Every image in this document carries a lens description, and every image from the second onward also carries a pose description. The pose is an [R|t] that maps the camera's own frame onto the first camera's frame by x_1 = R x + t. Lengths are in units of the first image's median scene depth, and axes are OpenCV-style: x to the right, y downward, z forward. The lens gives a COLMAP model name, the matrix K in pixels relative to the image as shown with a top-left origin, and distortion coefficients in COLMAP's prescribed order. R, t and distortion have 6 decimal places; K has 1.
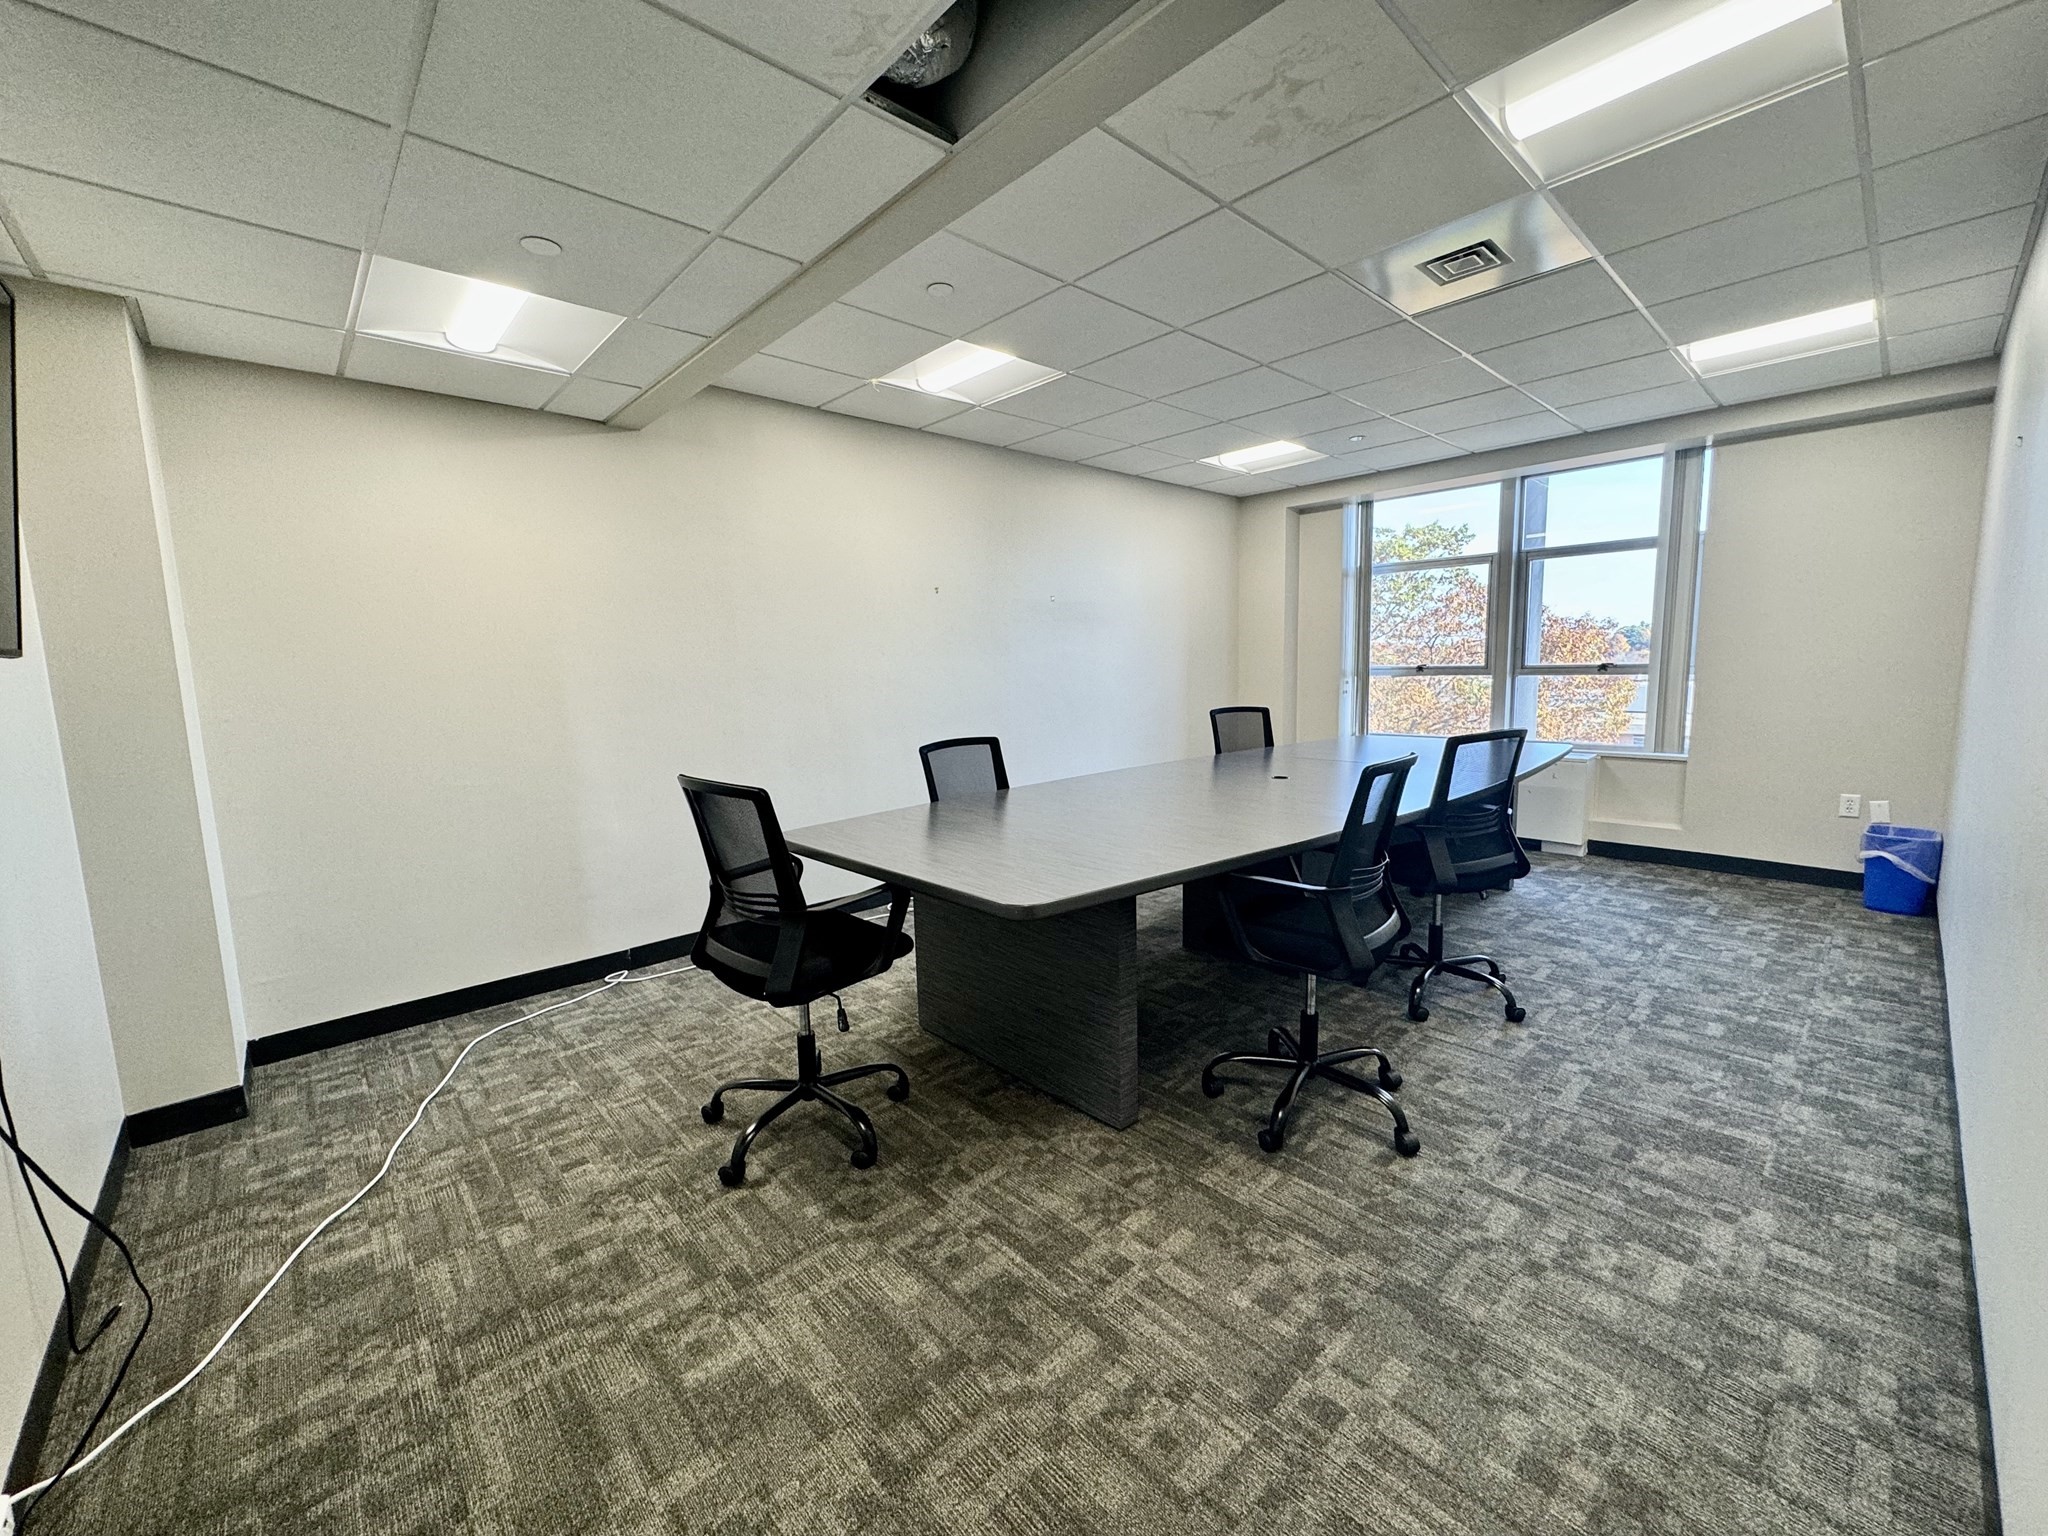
lens RADIAL K [[812.4, 0, 1033.6], [0, 812.4, 766.6], [0, 0, 1]] dist [-0.004345, 0.000607]
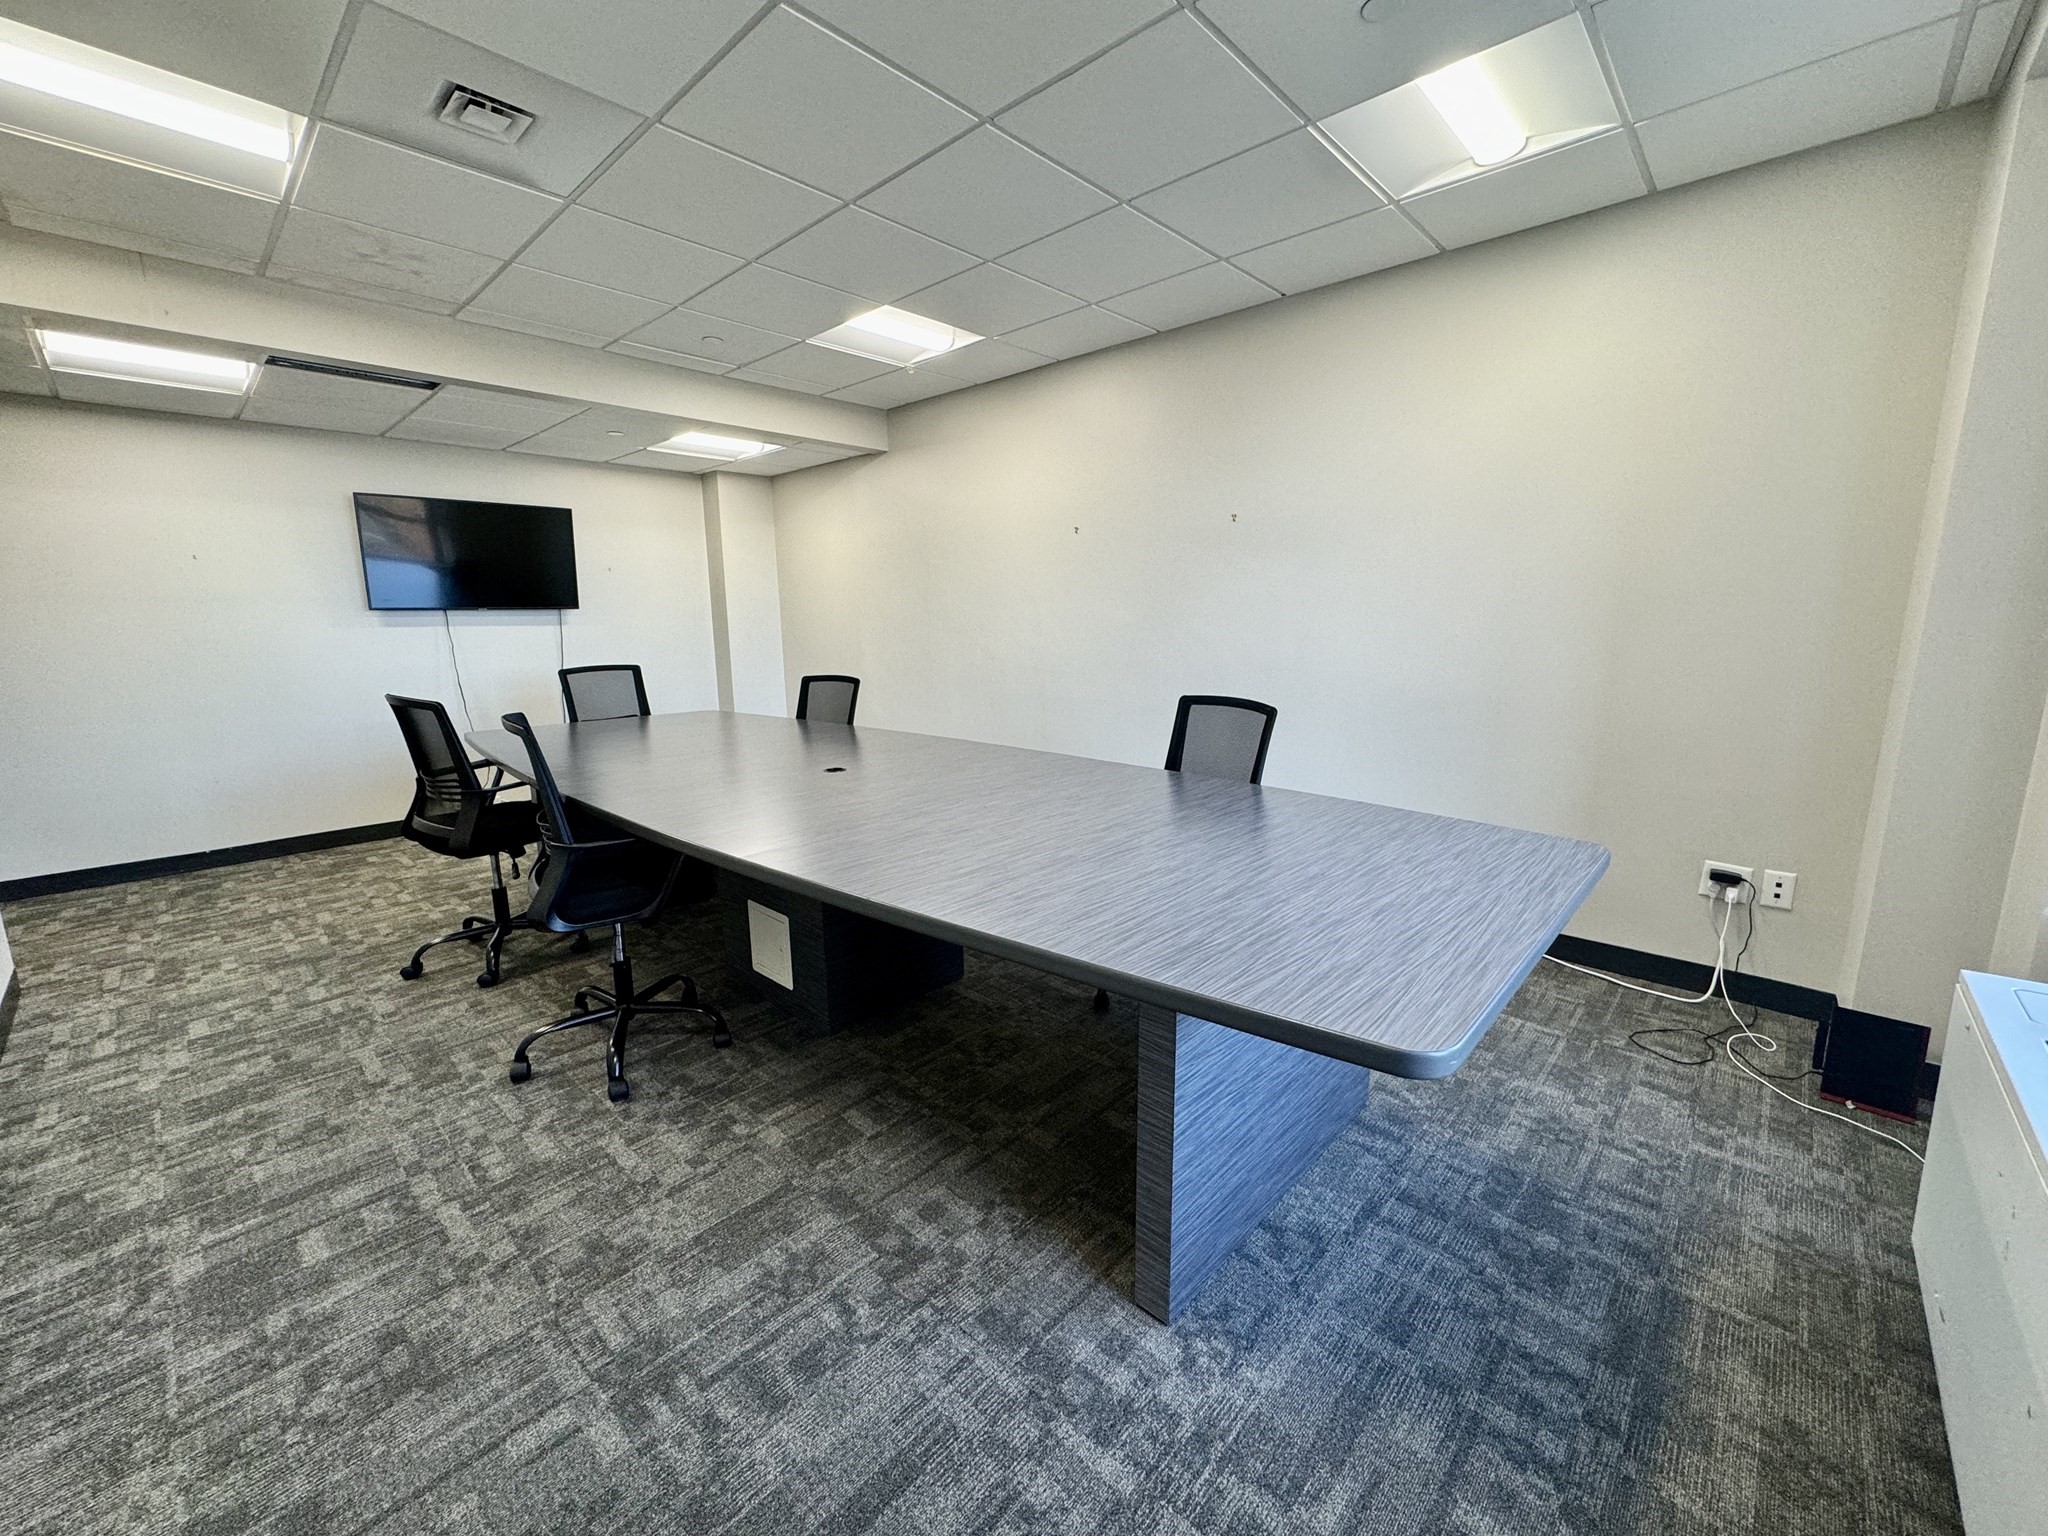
lens RADIAL K [[812.4, 0, 1027.3], [0, 812.4, 762.2], [0, 0, 1]] dist [-0.004345, 0.000607]
pose [[0.076652, 0.201423, -0.976501, 1.702921], [-0.117906, 0.974341, 0.191722, -0.265447], [0.990062, 0.100439, 0.098434, 1.738568]]
